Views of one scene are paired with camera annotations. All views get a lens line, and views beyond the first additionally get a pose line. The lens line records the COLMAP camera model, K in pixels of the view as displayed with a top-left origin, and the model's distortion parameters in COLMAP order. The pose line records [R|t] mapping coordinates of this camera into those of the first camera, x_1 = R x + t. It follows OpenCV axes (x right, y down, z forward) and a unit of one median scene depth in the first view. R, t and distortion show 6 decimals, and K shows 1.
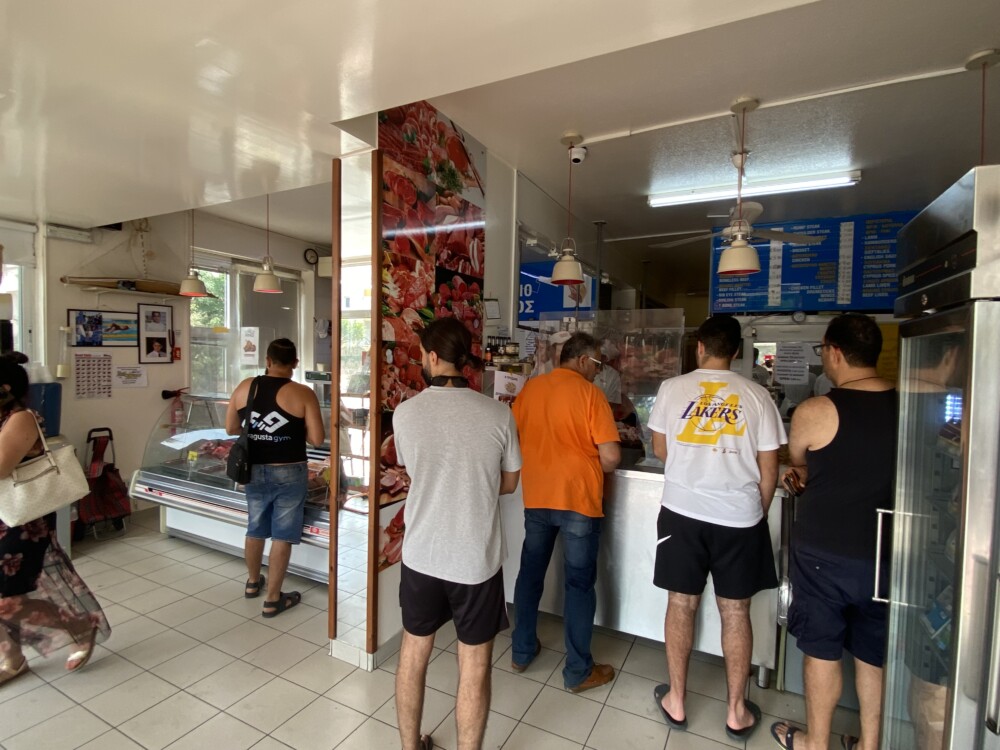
lens RADIAL K [[517.2, 0, 463.9], [0, 517.2, 375.3], [0, 0, 1]] dist [-0.038375, -0.003677]
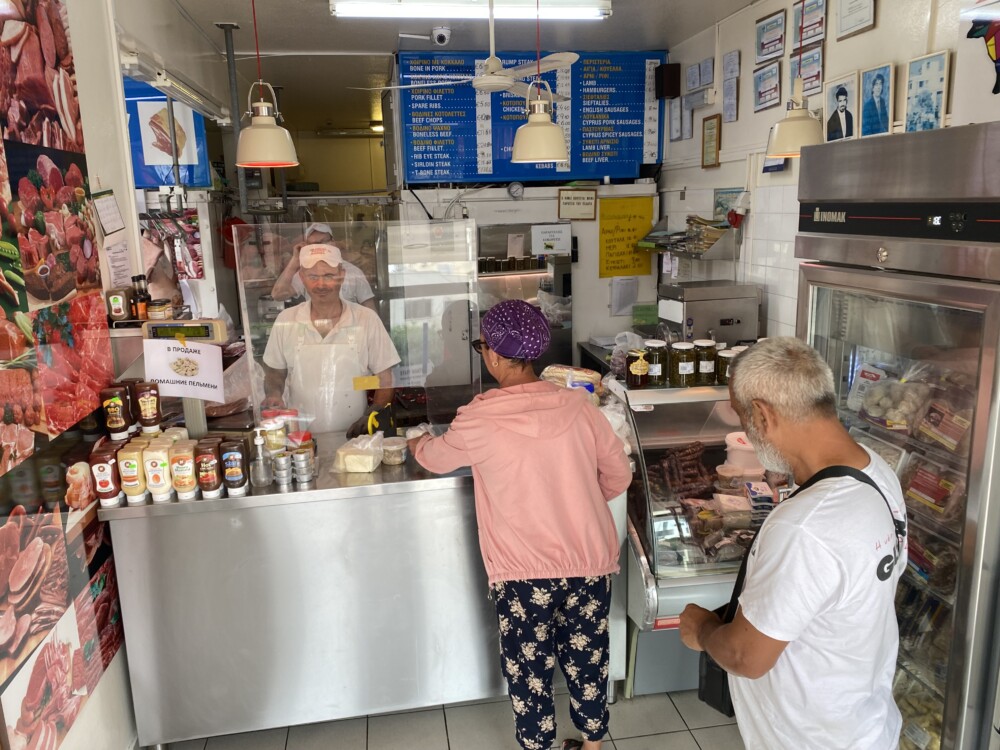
lens RADIAL K [[757.0, 0, 492.4], [0, 757.0, 382.3], [0, 0, 1]] dist [-0.000609, -0.009144]
pose [[0.776055, -0.178244, 0.604953, -0.098957], [0.063104, 0.976362, 0.206725, -0.072076], [-0.627500, -0.122255, 0.768959, 0.129425]]
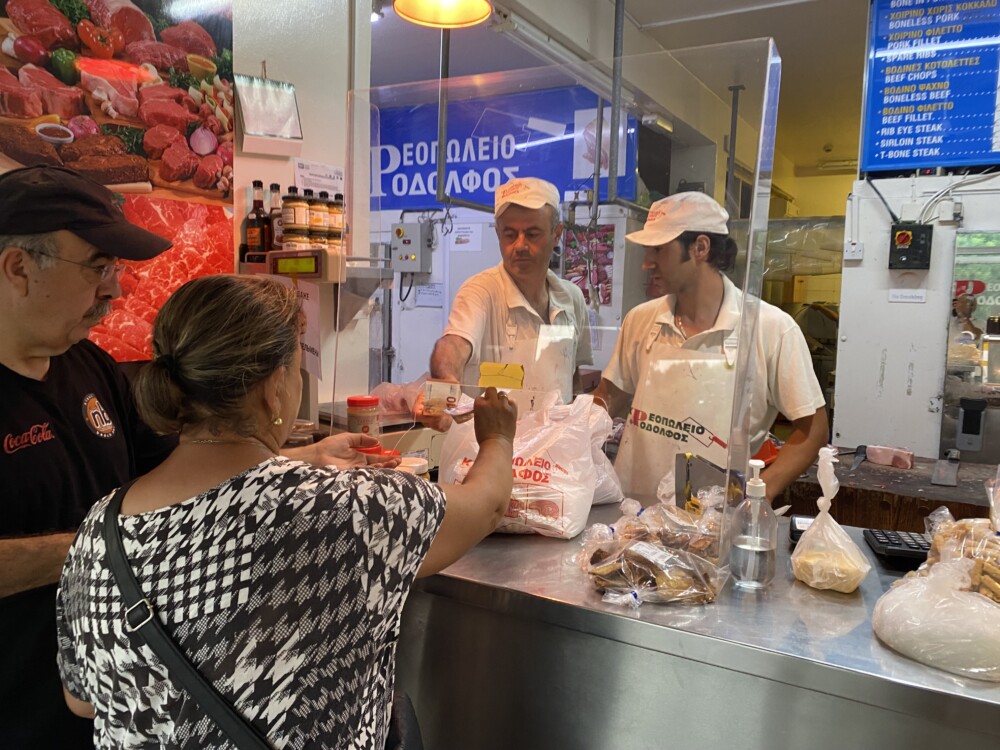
lens RADIAL K [[757.0, 0, 484.1], [0, 757.0, 368.3], [0, 0, 1]] dist [-0.000609, -0.009144]
pose [[0.999869, 0.005168, -0.015366, 0.166850], [-0.004245, 0.998219, 0.059499, 0.019975], [0.015646, -0.059426, 0.998110, 0.331729]]
